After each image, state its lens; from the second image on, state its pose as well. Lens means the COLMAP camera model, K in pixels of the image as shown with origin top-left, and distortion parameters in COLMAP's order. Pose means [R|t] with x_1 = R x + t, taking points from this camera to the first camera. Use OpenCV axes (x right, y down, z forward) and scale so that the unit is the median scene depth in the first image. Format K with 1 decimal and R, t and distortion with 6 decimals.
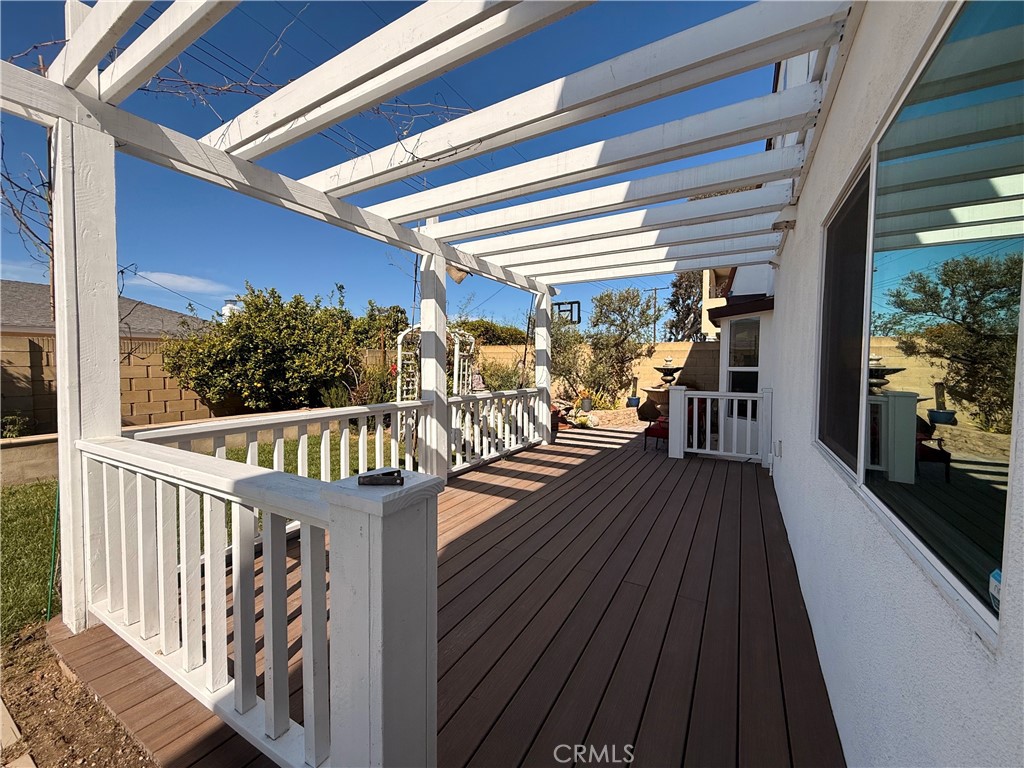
lens RADIAL K [[406.1, 0, 508.5], [0, 406.1, 383.5], [0, 0, 1]] dist [-0.000371, 0.000224]
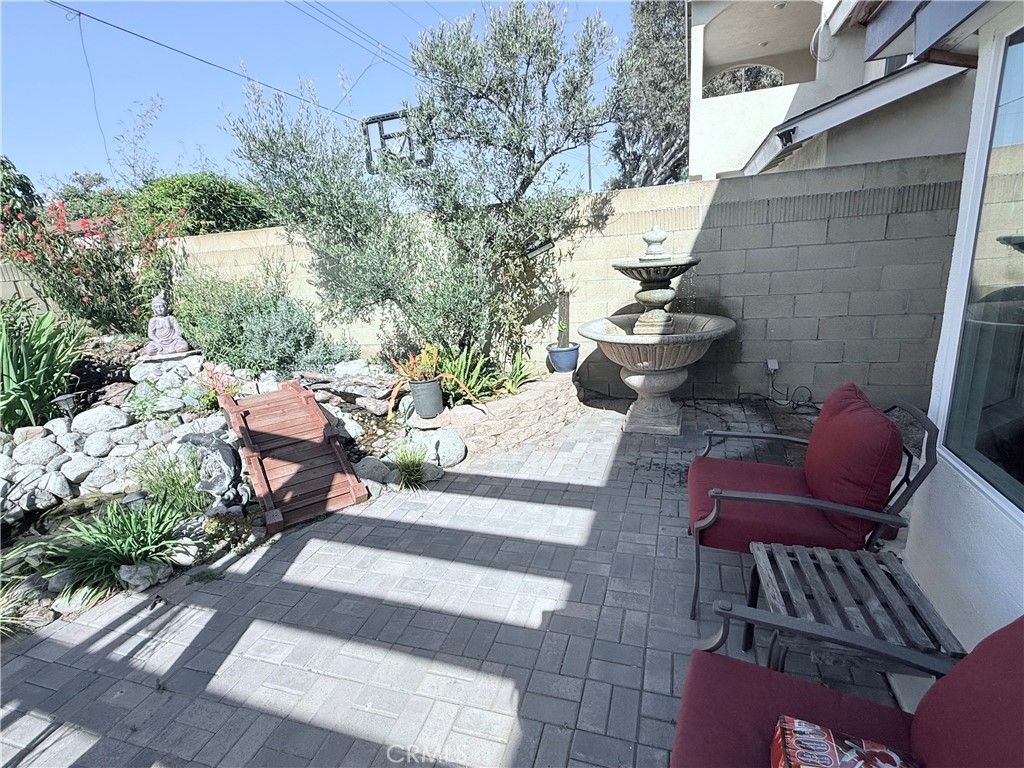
lens RADIAL K [[498.5, 0, 512.0], [0, 498.5, 384.0], [0, 0, 1]] dist [0.003002, 0.000584]
pose [[0.978269, -0.124167, 0.166047, 0.169540], [0.087860, 0.973649, 0.210447, -0.031927], [-0.187802, -0.191285, 0.963400, 0.519400]]
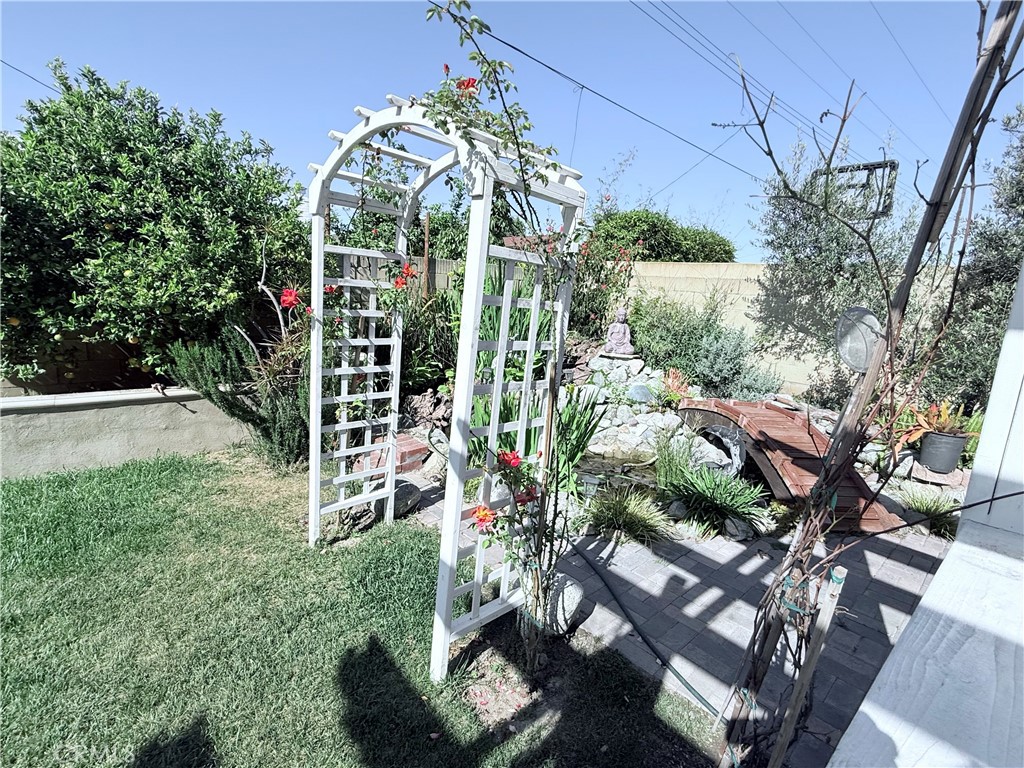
lens RADIAL K [[498.5, 0, 512.0], [0, 498.5, 384.0], [0, 0, 1]] dist [0.003002, 0.000584]
pose [[0.947877, 0.118847, -0.295643, -0.019157], [-0.078975, 0.986513, 0.143367, -0.027106], [0.308694, -0.112546, 0.944479, 0.450216]]
